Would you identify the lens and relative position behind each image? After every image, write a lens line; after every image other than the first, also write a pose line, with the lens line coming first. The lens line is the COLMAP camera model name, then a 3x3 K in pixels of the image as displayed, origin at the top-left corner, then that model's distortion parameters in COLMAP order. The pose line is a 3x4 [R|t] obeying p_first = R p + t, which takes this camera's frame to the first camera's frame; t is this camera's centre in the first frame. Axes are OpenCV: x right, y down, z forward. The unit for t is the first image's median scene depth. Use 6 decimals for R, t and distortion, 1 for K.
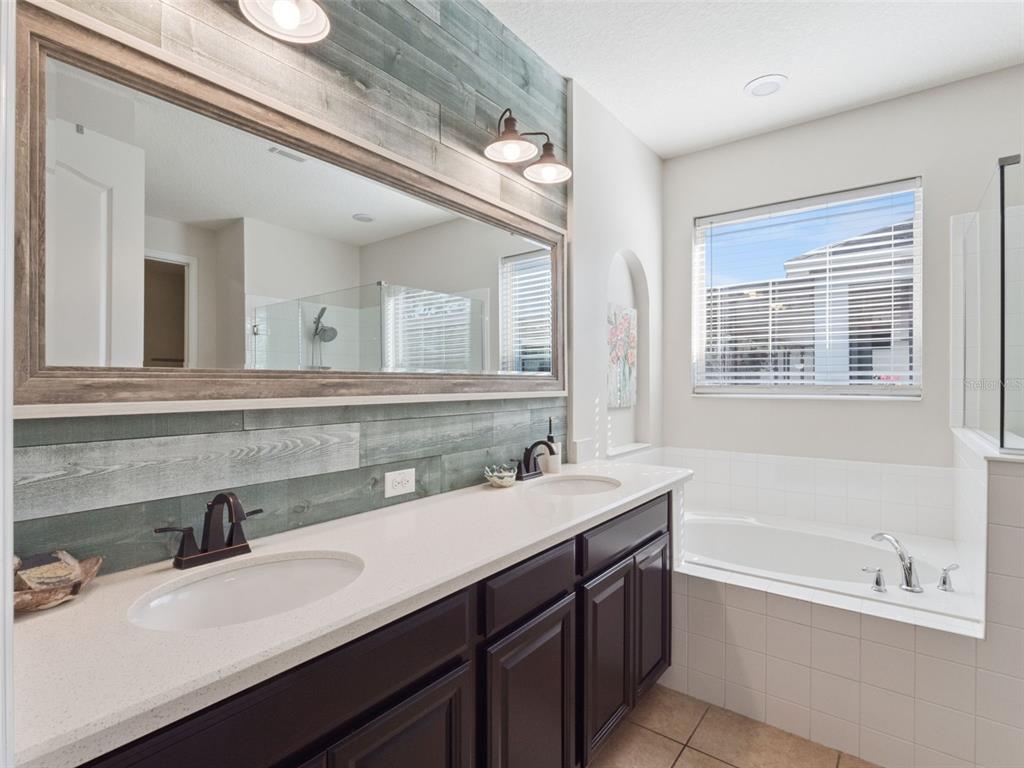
lens RADIAL K [[503.4, 0, 517.5], [0, 503.4, 396.3], [0, 0, 1]] dist [-0.005758, -0.007568]
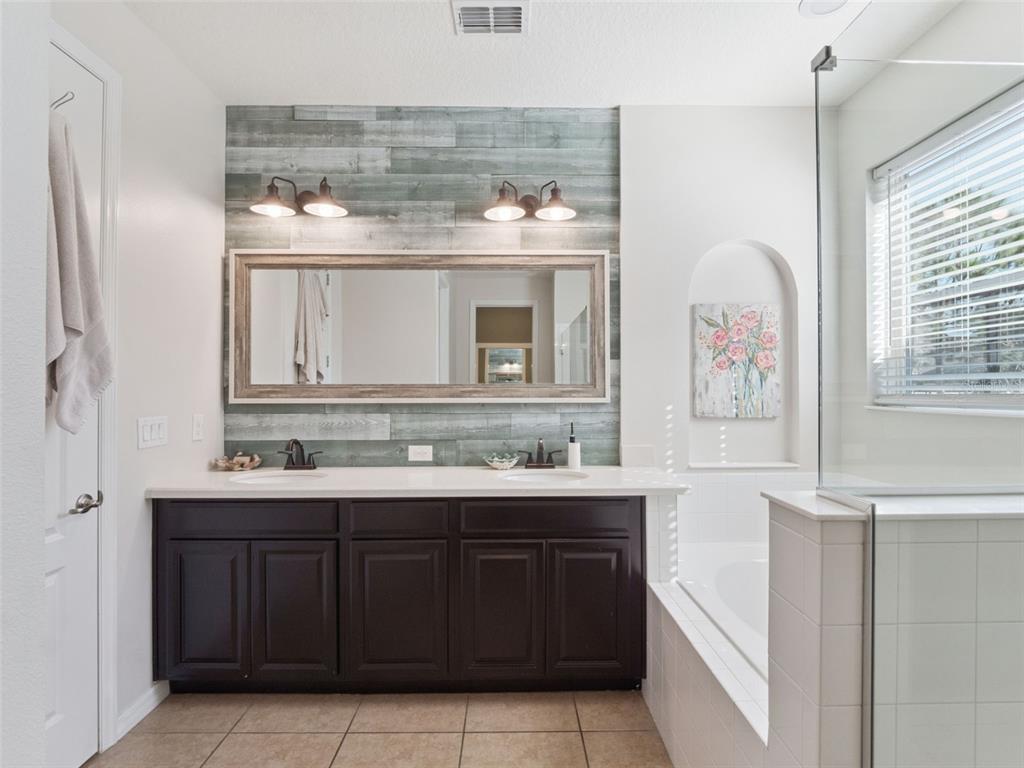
lens RADIAL K [[503.4, 0, 517.5], [0, 503.4, 396.3], [0, 0, 1]] dist [-0.005758, -0.007568]
pose [[0.618335, 0.015697, -0.785758, 1.166578], [-0.020411, 0.999784, 0.003910, -0.019976], [0.785650, 0.013621, 0.618521, 0.250994]]
